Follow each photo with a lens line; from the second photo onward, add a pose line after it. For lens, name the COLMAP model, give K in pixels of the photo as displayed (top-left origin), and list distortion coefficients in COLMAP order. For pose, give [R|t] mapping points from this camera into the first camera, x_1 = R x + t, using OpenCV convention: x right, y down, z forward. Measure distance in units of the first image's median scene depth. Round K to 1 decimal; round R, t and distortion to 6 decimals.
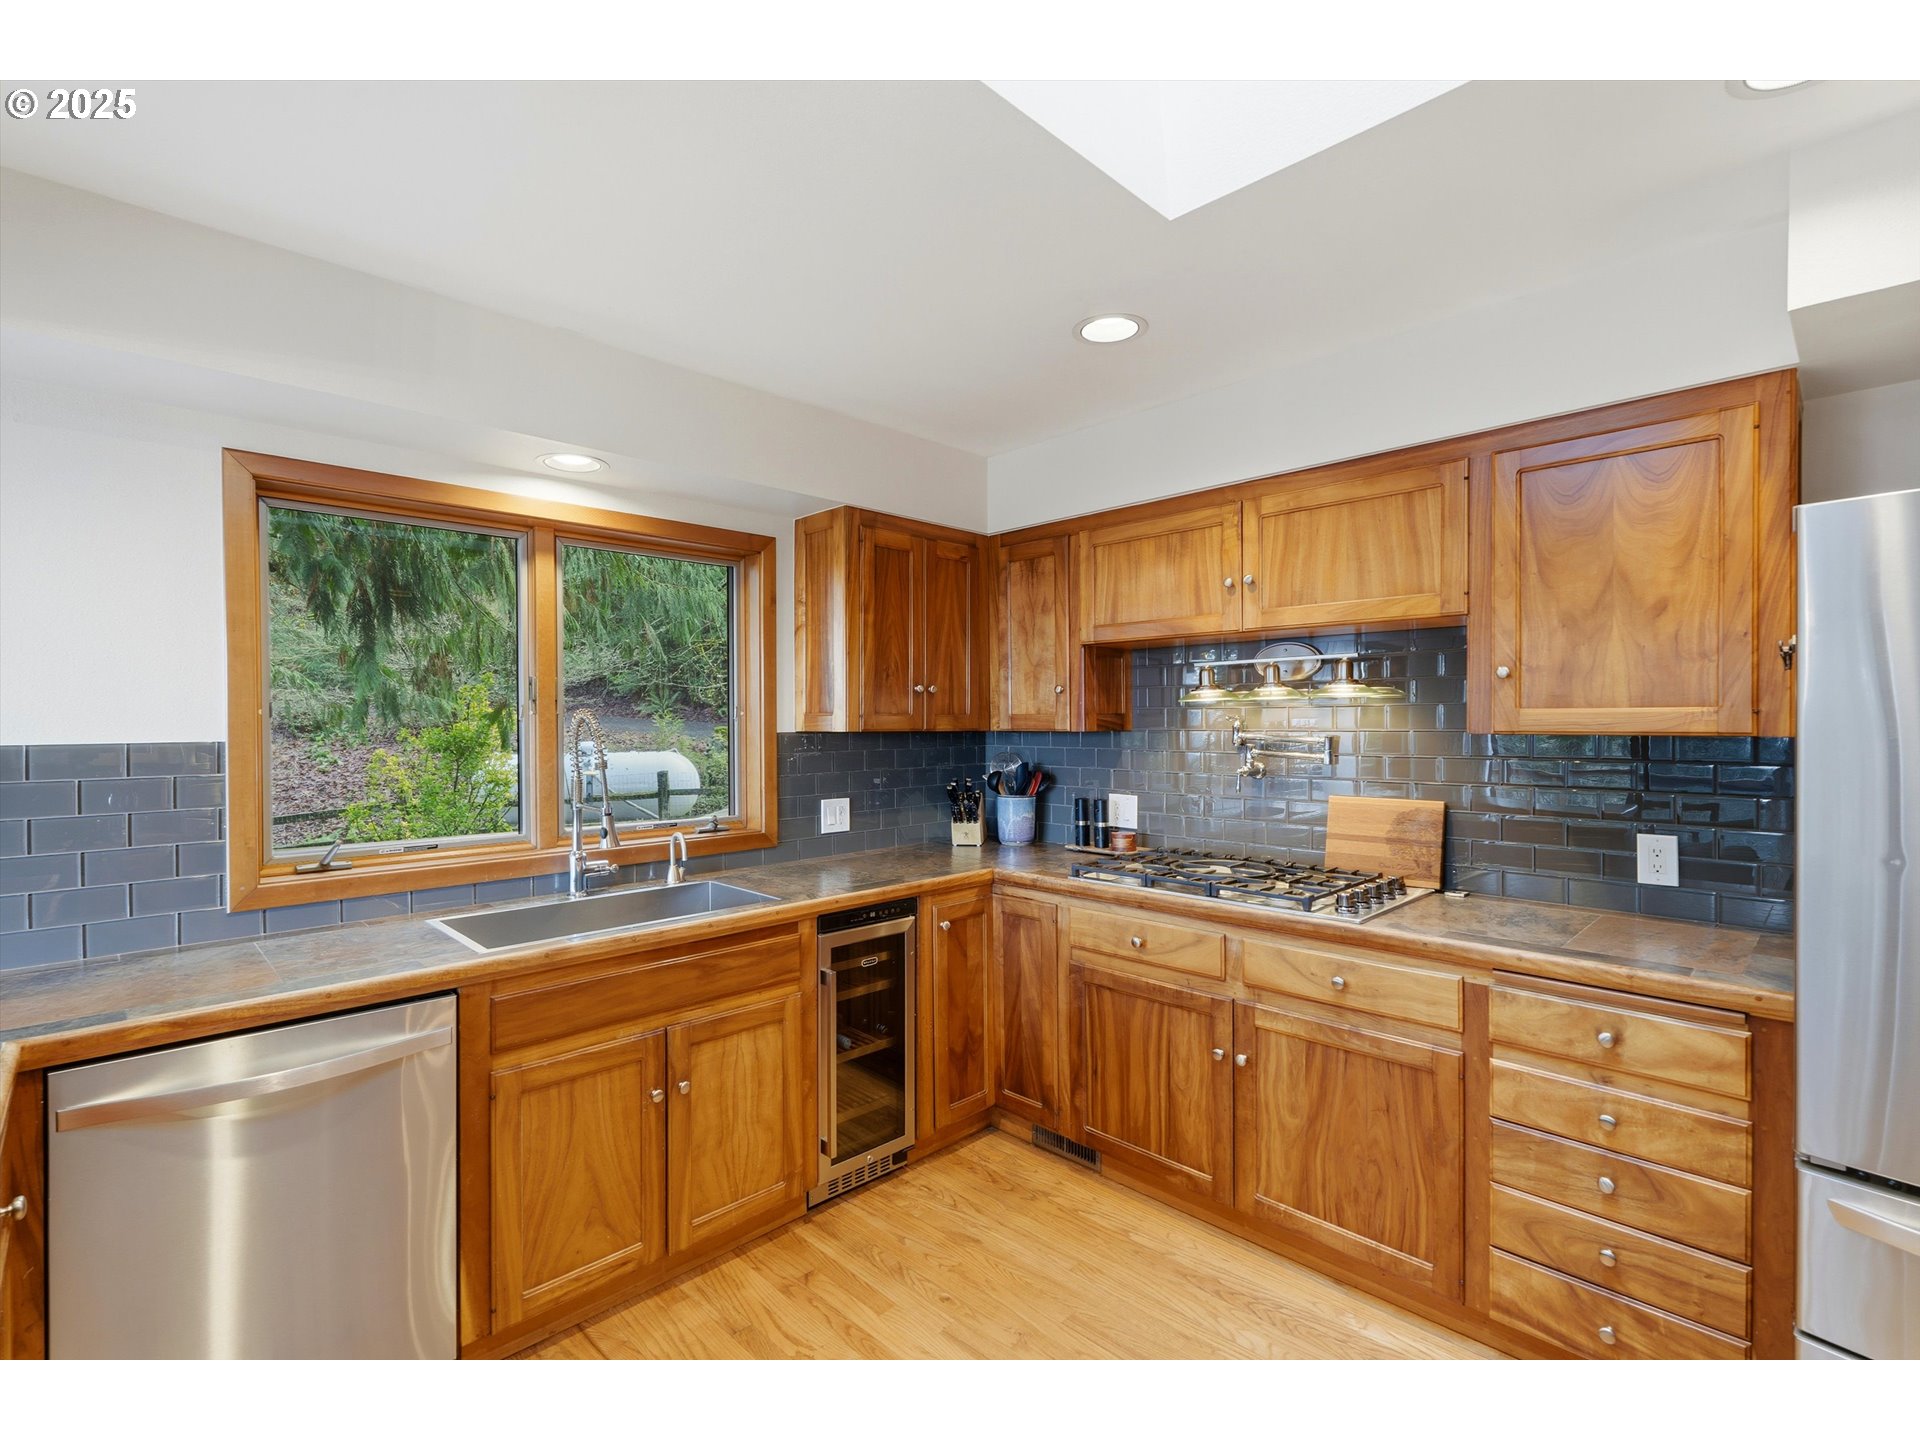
lens RADIAL K [[856.5, 0, 960.0], [0, 856.5, 720.0], [0, 0, 1]] dist [-0.000203, 0.000016]
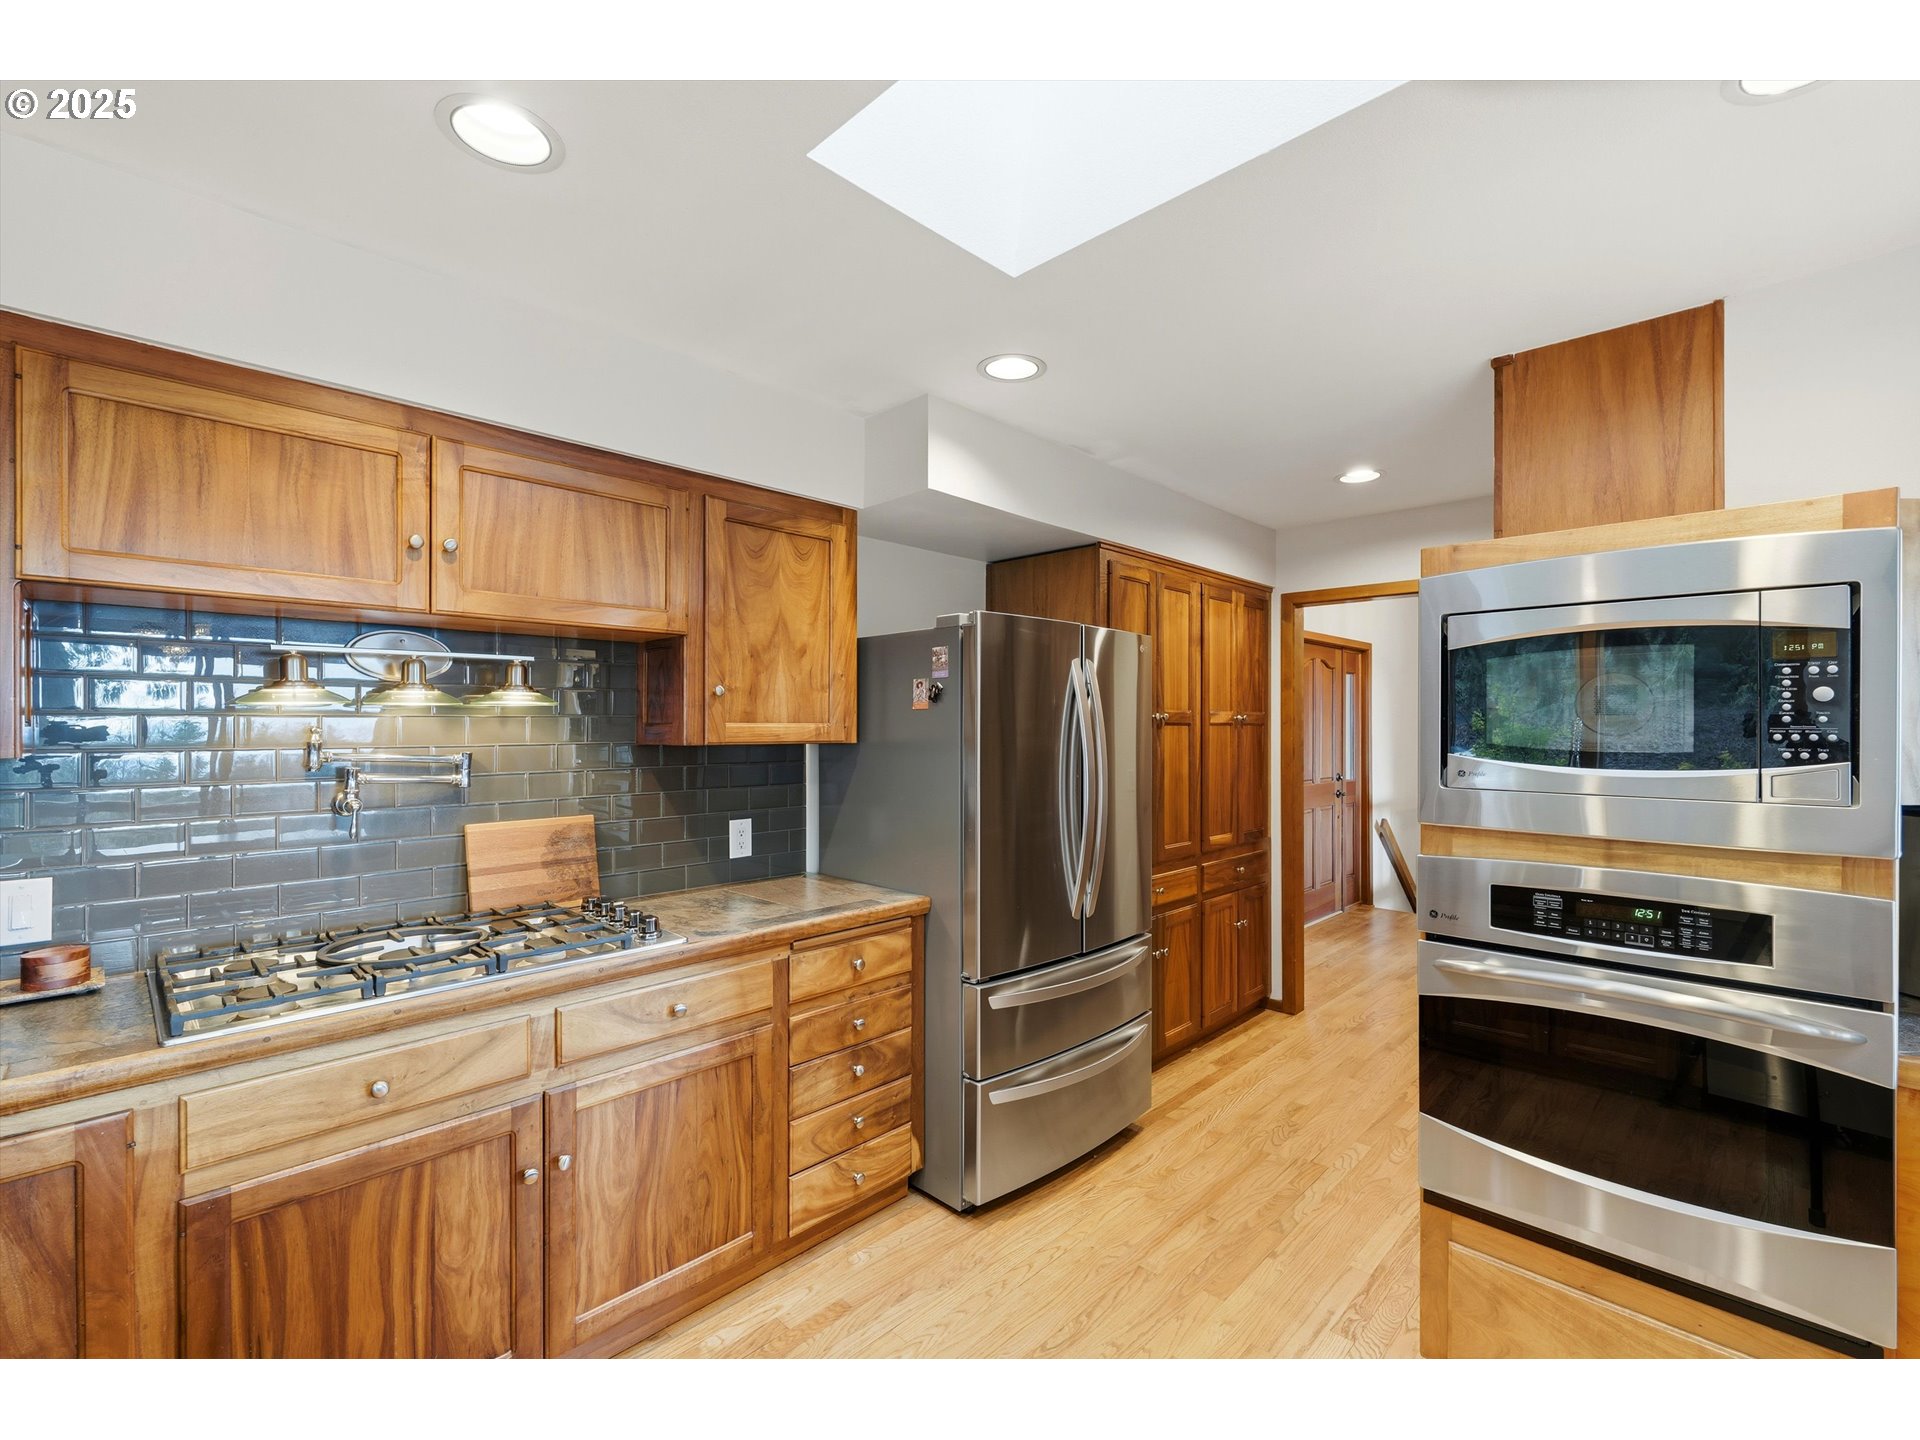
lens RADIAL K [[856.5, 0, 960.0], [0, 856.5, 720.0], [0, 0, 1]] dist [-0.000203, 0.000016]
pose [[-0.018520, 0.008061, 0.999796, -0.483648], [-0.003125, 0.999962, -0.008121, -0.008358], [-0.999824, -0.003275, -0.018494, 0.659303]]
